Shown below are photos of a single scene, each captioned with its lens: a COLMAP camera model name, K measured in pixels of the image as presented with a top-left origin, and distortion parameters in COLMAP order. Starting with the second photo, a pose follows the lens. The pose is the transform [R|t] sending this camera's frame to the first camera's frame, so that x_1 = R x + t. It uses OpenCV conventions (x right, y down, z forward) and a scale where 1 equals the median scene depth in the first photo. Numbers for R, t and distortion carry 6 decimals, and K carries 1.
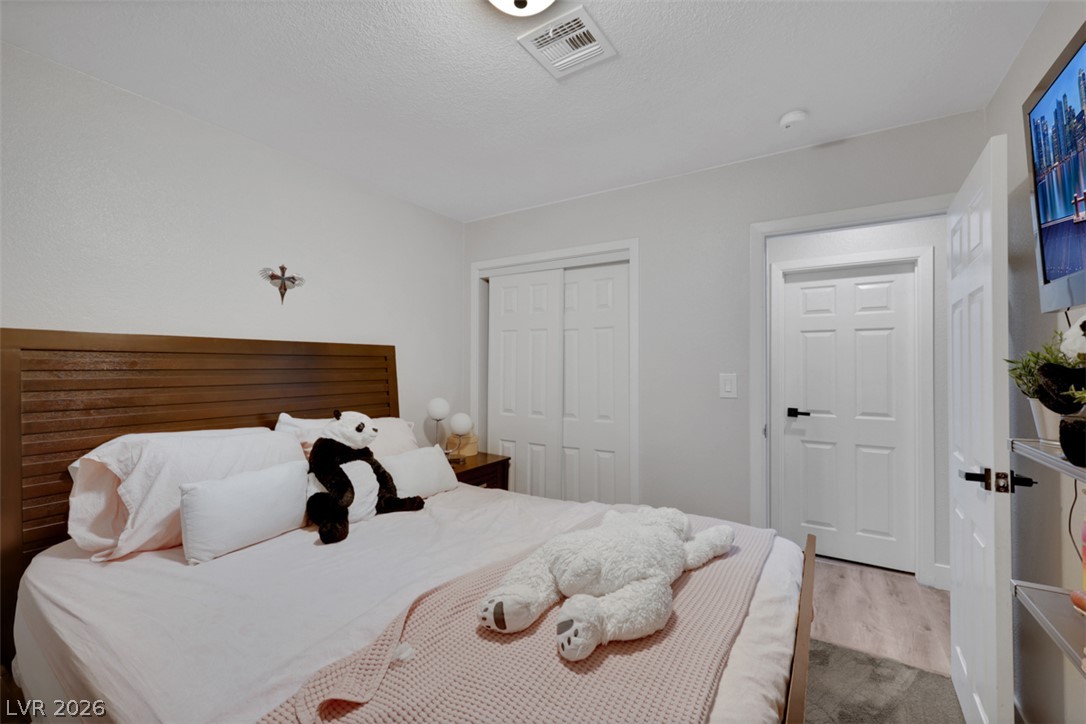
lens RADIAL K [[454.7, 0, 546.5], [0, 454.7, 360.9], [0, 0, 1]] dist [-0.002604, 0.001165]
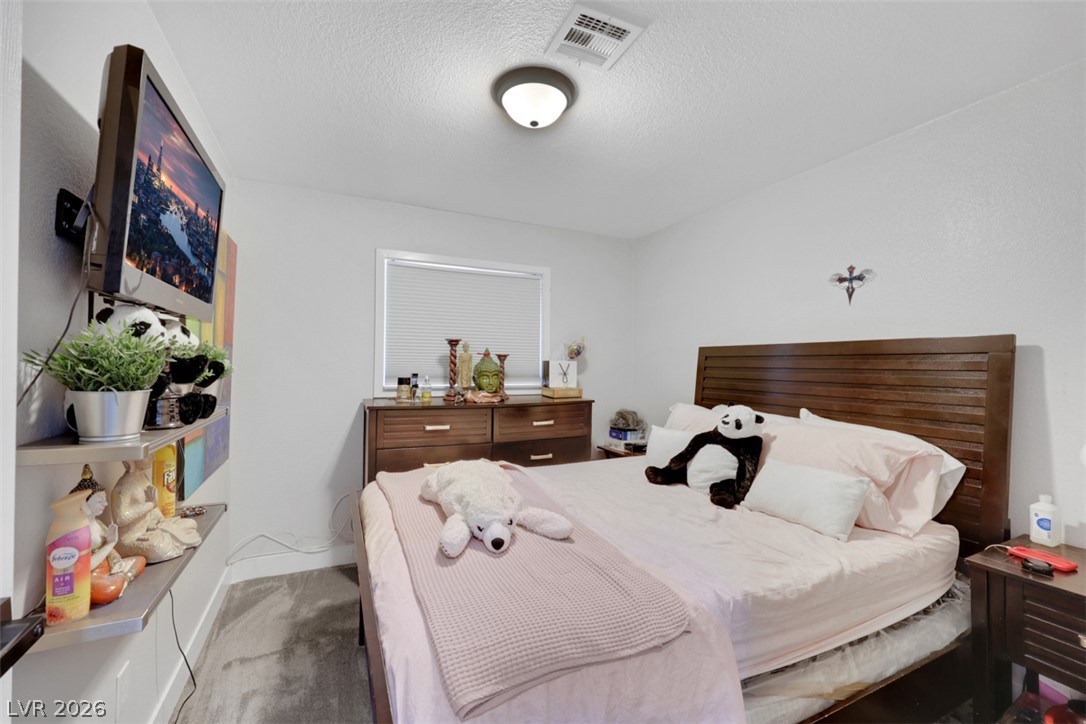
lens RADIAL K [[454.7, 0, 545.2], [0, 454.7, 362.0], [0, 0, 1]] dist [-0.002604, 0.001165]
pose [[-0.534611, -0.006607, -0.845072, 0.639358], [0.000925, 0.999964, -0.008404, 0.010506], [0.845098, -0.005275, -0.534586, 0.982281]]
